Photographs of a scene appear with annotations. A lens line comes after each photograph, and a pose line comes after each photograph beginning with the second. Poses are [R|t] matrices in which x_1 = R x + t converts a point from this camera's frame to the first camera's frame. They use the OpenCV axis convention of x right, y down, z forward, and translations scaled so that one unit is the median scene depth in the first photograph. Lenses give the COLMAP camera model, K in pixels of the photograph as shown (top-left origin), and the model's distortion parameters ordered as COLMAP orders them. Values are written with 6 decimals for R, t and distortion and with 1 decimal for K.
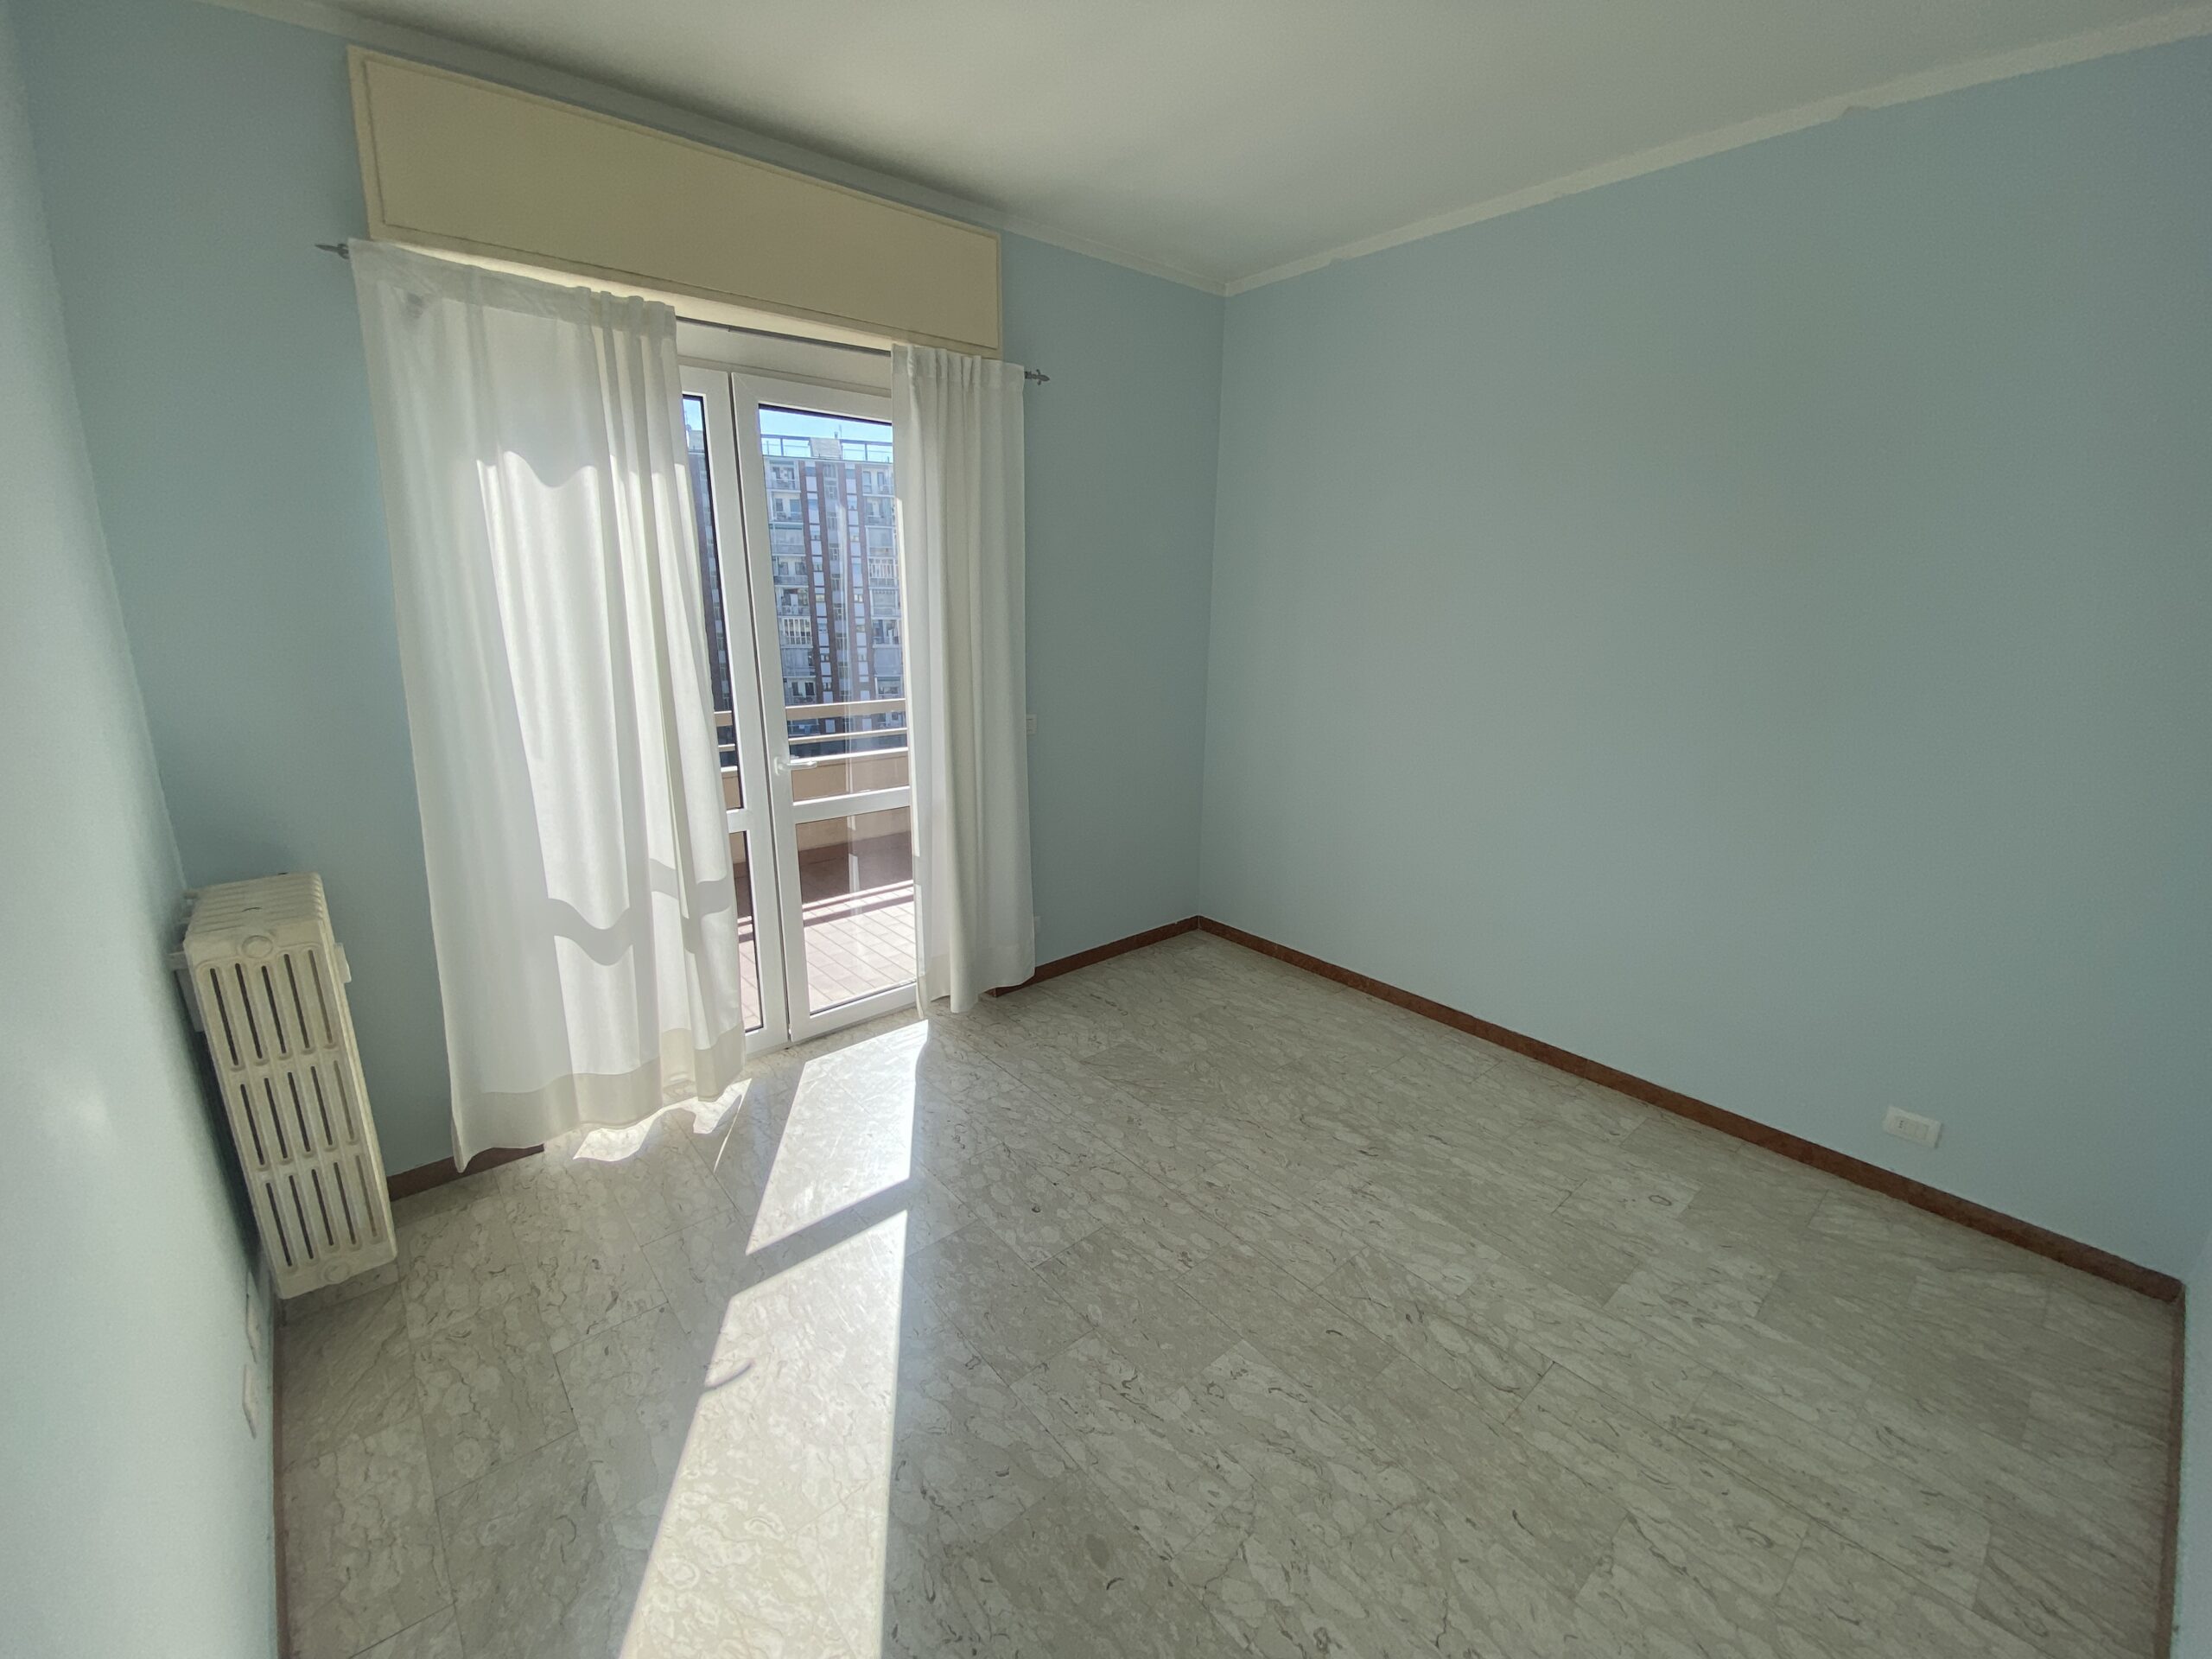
lens RADIAL K [[886.8, 0, 1090.3], [0, 886.8, 833.5], [0, 0, 1]] dist [0.022400, -0.021104]
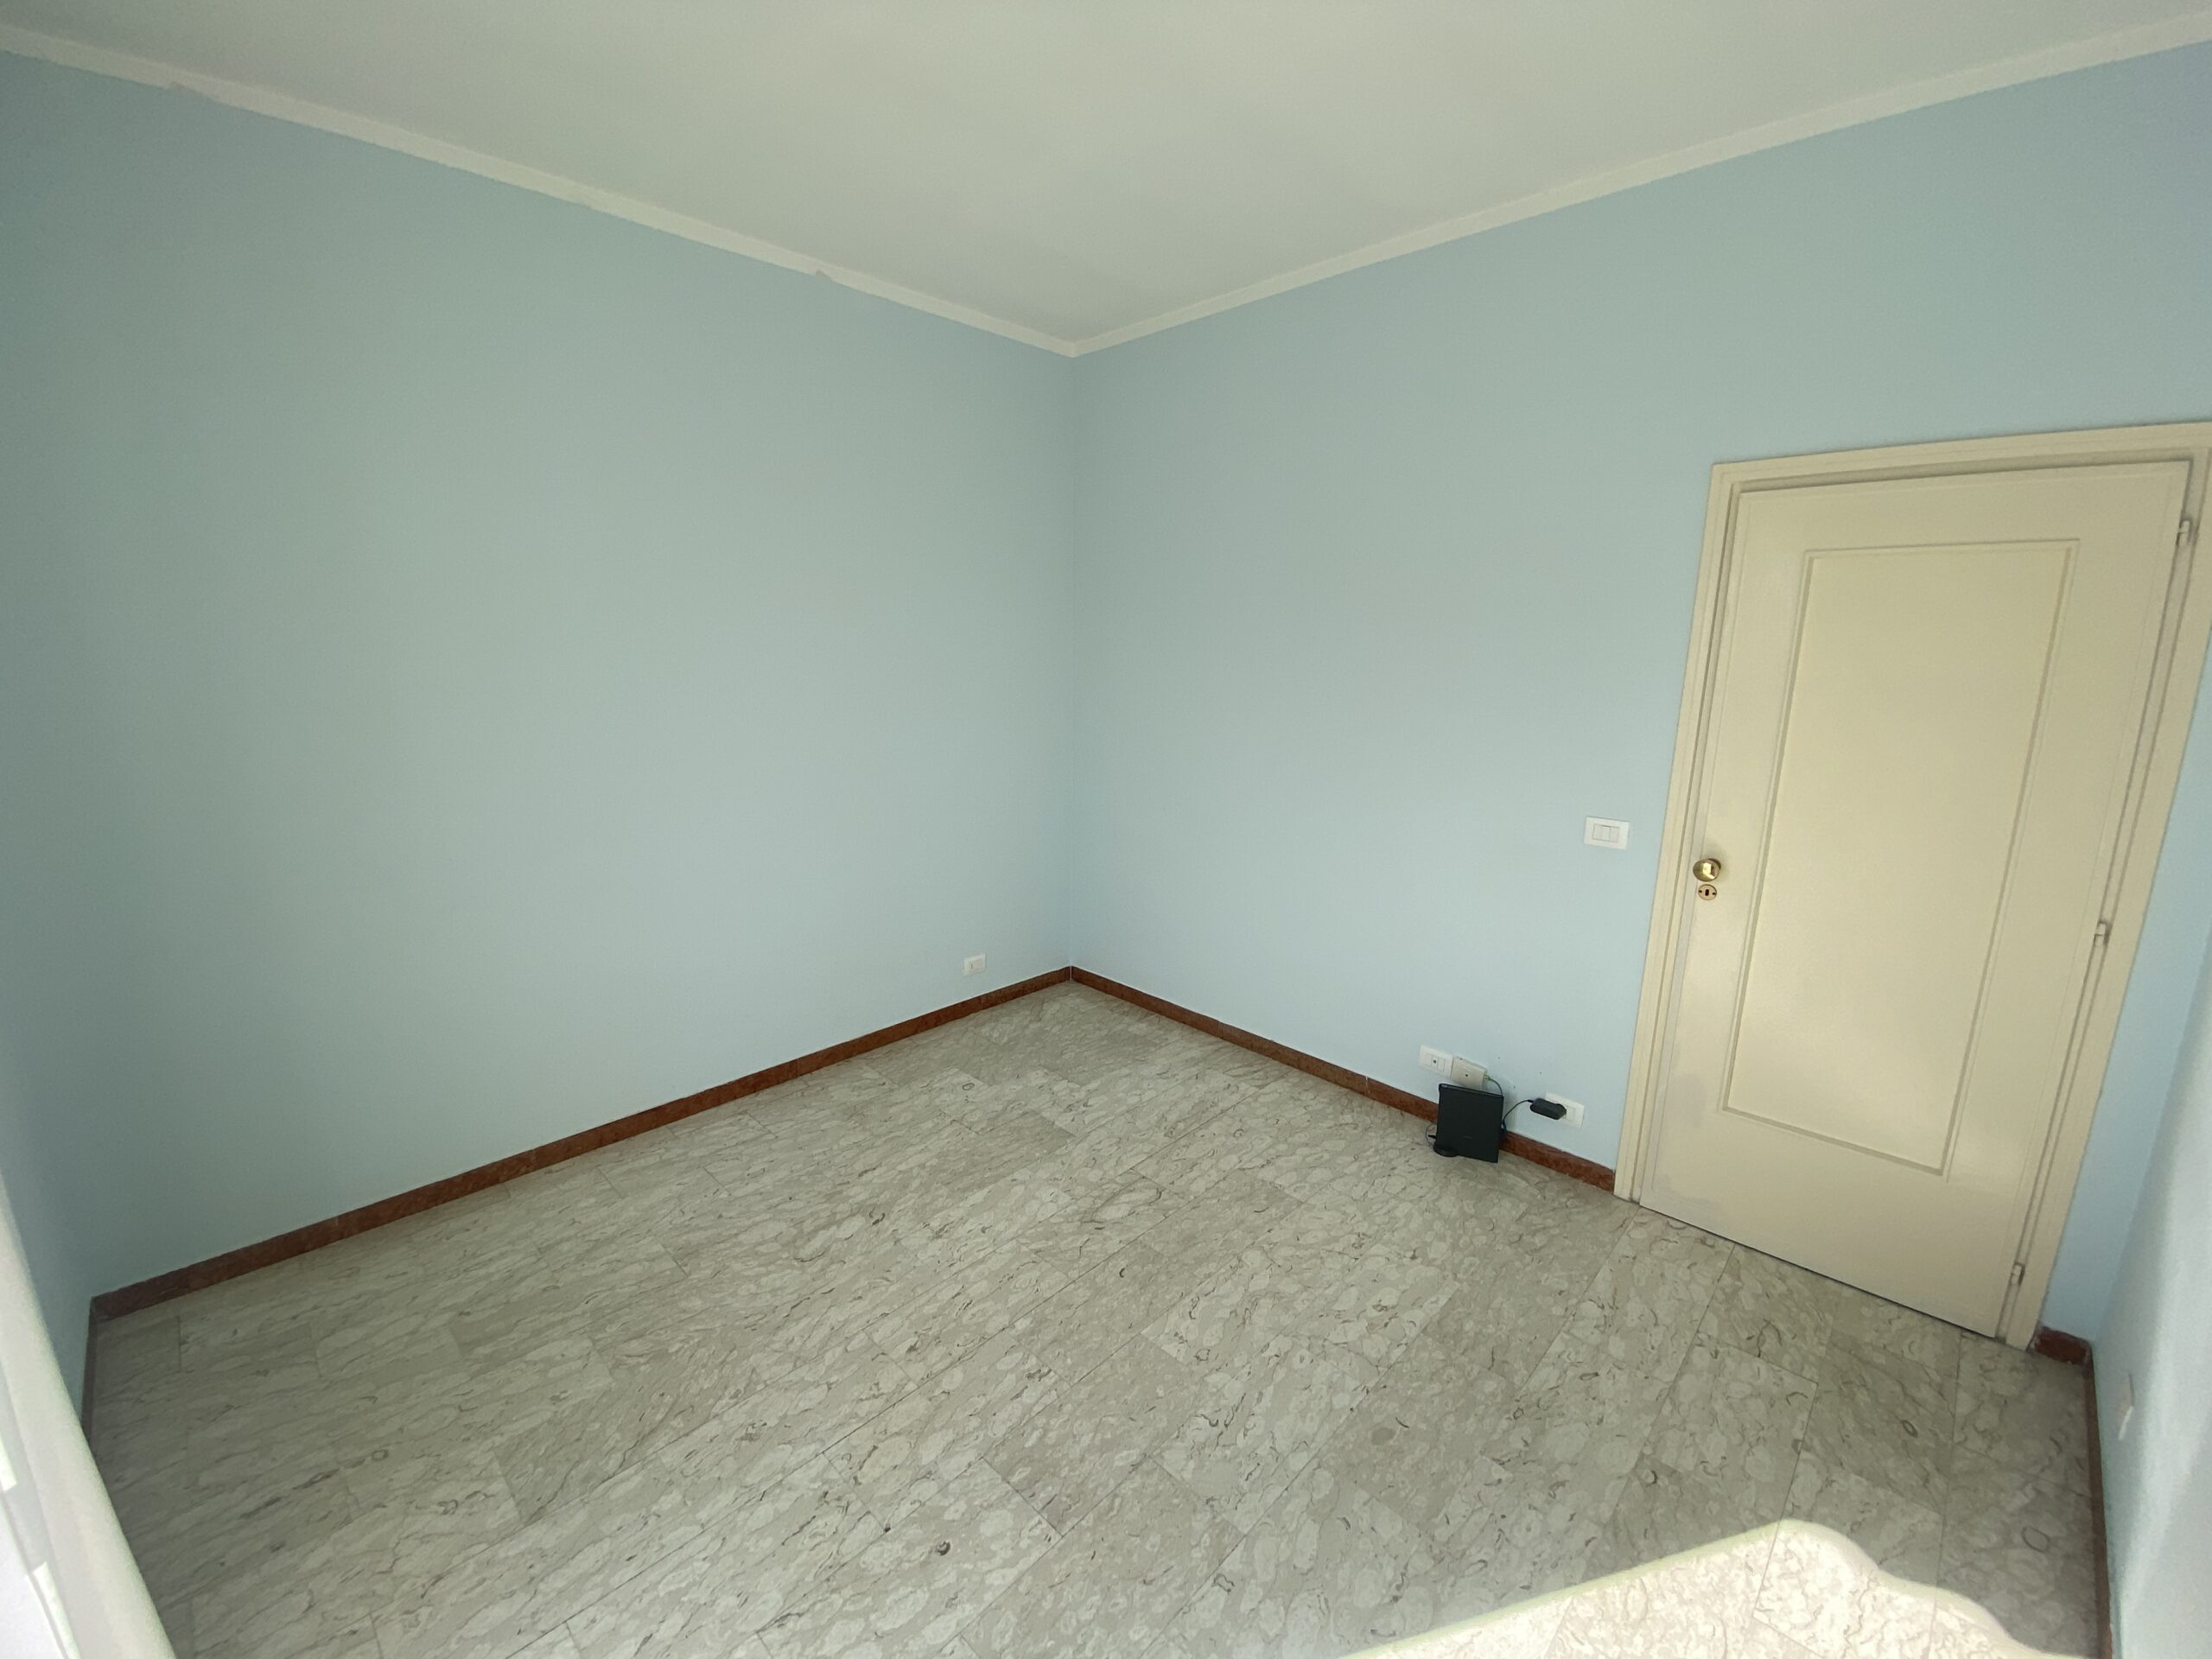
lens RADIAL K [[914.7, 0, 1104.7], [0, 914.7, 820.4], [0, 0, 1]] dist [0.024542, -0.022590]
pose [[-0.085457, -0.213090, 0.973288, -0.749382], [0.263893, 0.937133, 0.228345, -0.261007], [-0.960759, 0.276358, -0.023852, 0.887143]]
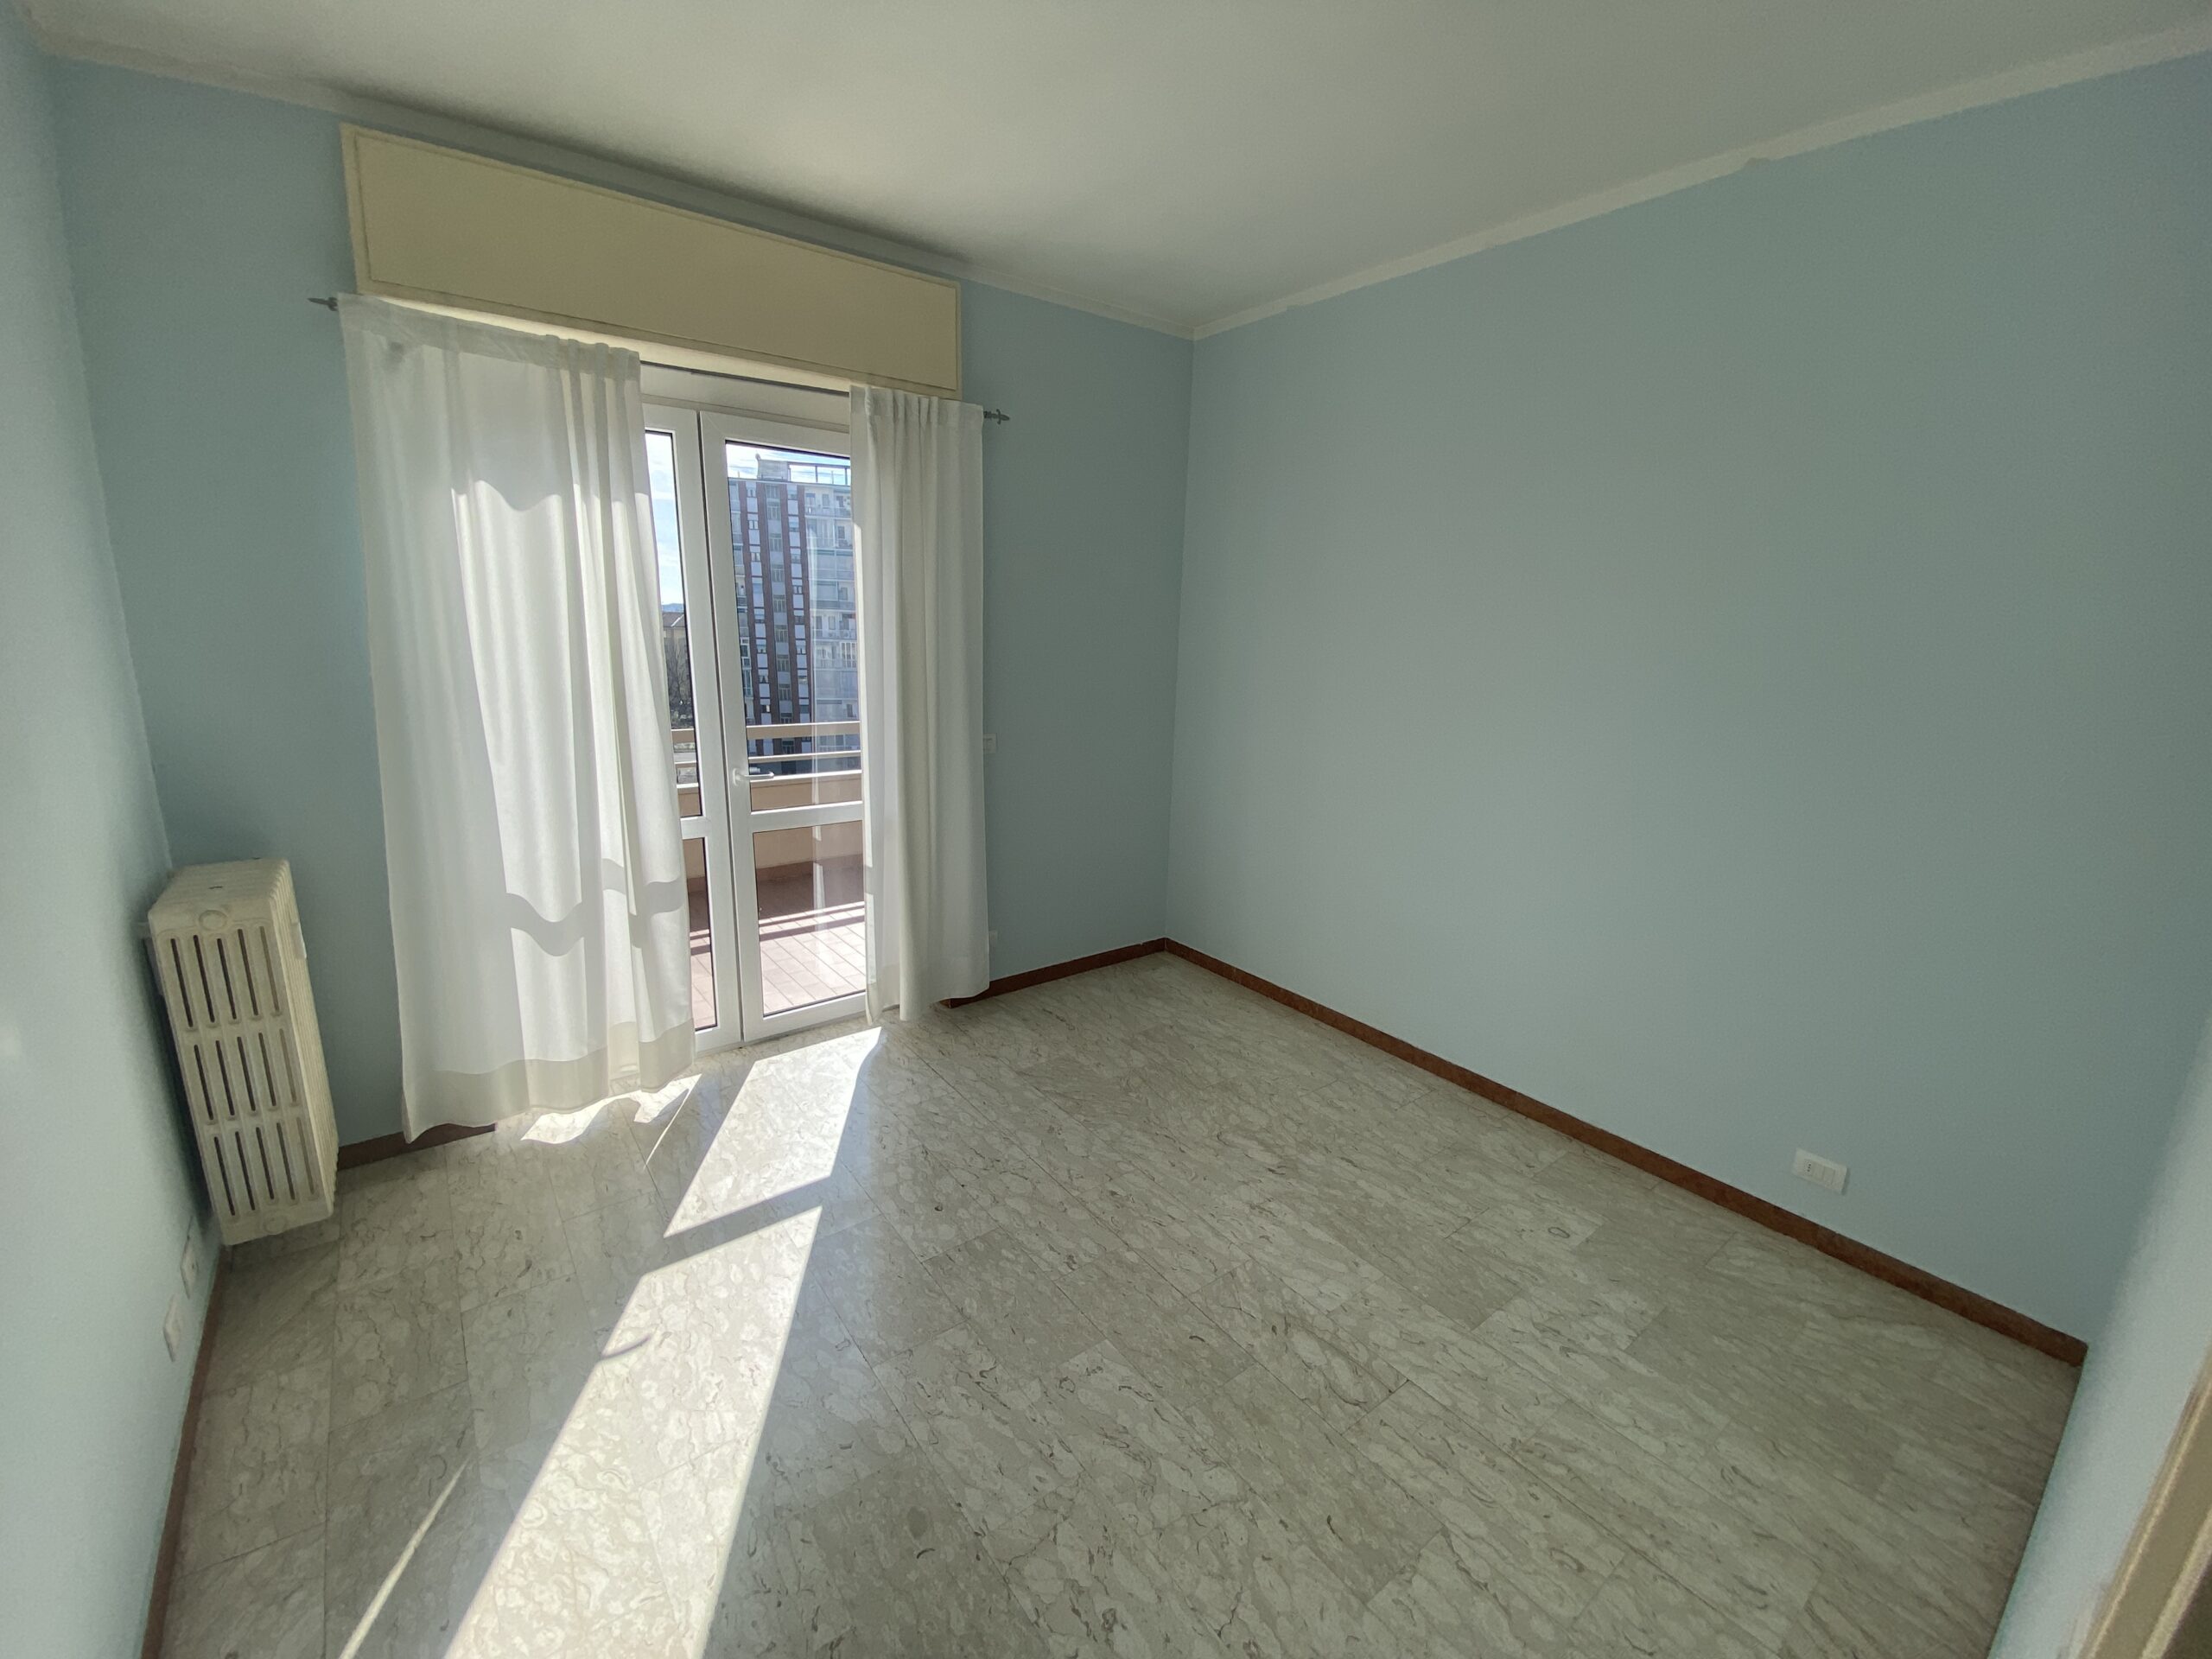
lens RADIAL K [[886.8, 0, 1090.3], [0, 886.8, 833.5], [0, 0, 1]] dist [0.022400, -0.021104]
pose [[0.998115, 0.030034, -0.053522, 0.187544], [-0.031630, 0.999072, -0.029232, 0.011893], [0.052595, 0.030870, 0.998139, -0.050284]]
